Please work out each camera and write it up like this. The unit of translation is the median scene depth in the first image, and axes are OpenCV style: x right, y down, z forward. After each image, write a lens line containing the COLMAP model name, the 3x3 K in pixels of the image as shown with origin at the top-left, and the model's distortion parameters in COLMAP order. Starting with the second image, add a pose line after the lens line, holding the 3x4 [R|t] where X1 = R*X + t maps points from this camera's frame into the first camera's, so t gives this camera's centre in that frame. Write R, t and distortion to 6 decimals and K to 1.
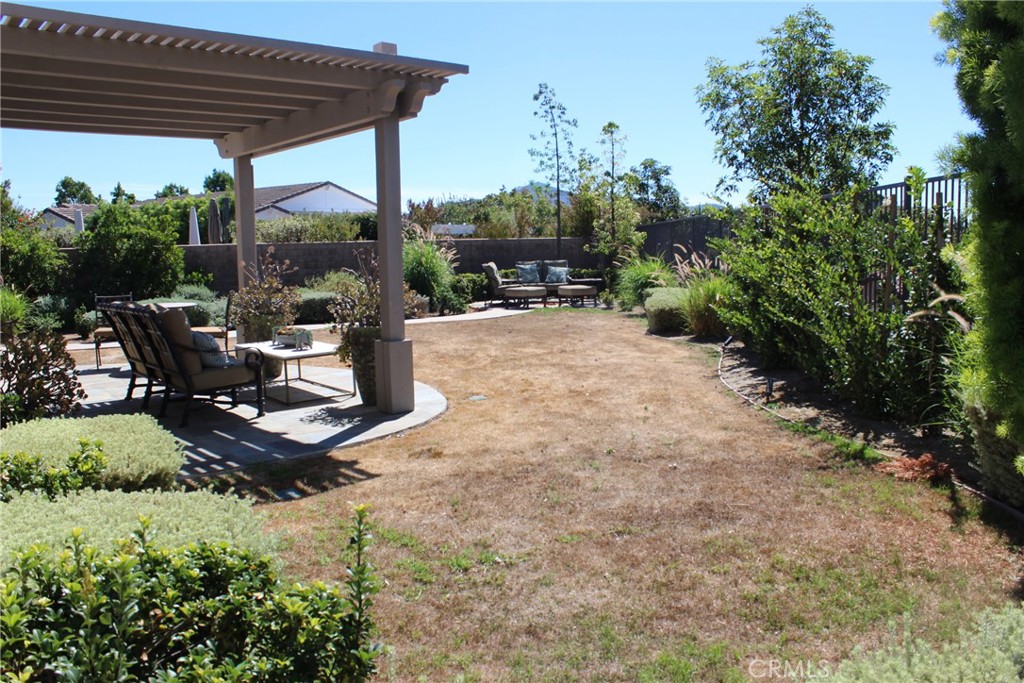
lens RADIAL K [[879.4, 0, 509.9], [0, 879.4, 344.4], [0, 0, 1]] dist [-0.141594, 0.132997]
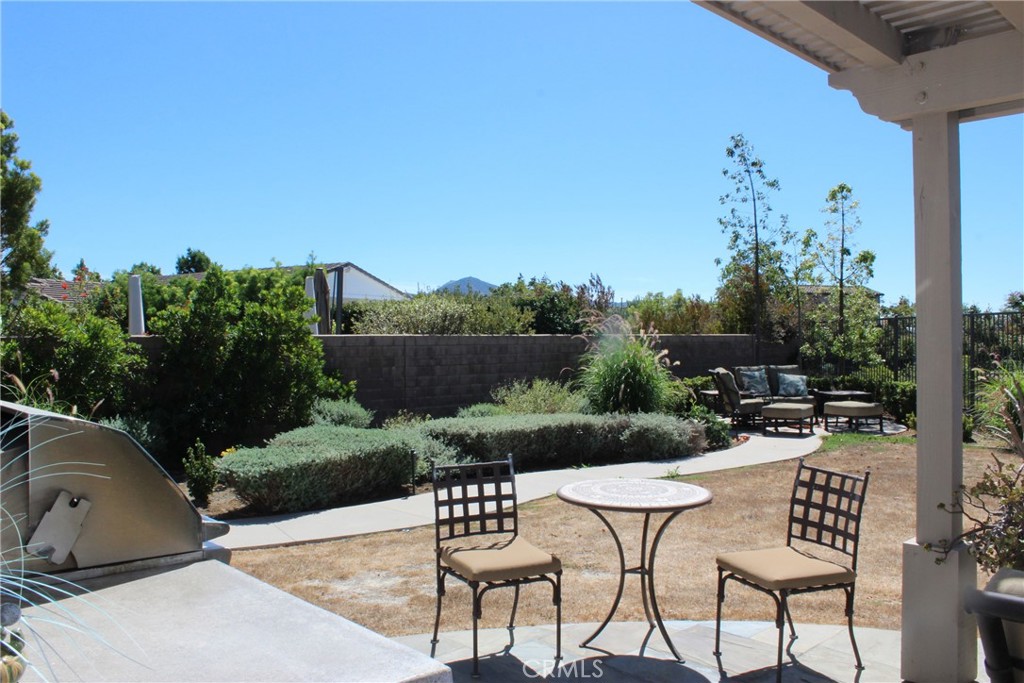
lens RADIAL K [[879.4, 0, 515.1], [0, 879.4, 342.6], [0, 0, 1]] dist [-0.141594, 0.132997]
pose [[0.996449, 0.015306, 0.082800, -0.236956], [-0.006264, 0.994090, -0.108377, -0.034127], [-0.083970, 0.107473, 0.990656, 0.294706]]
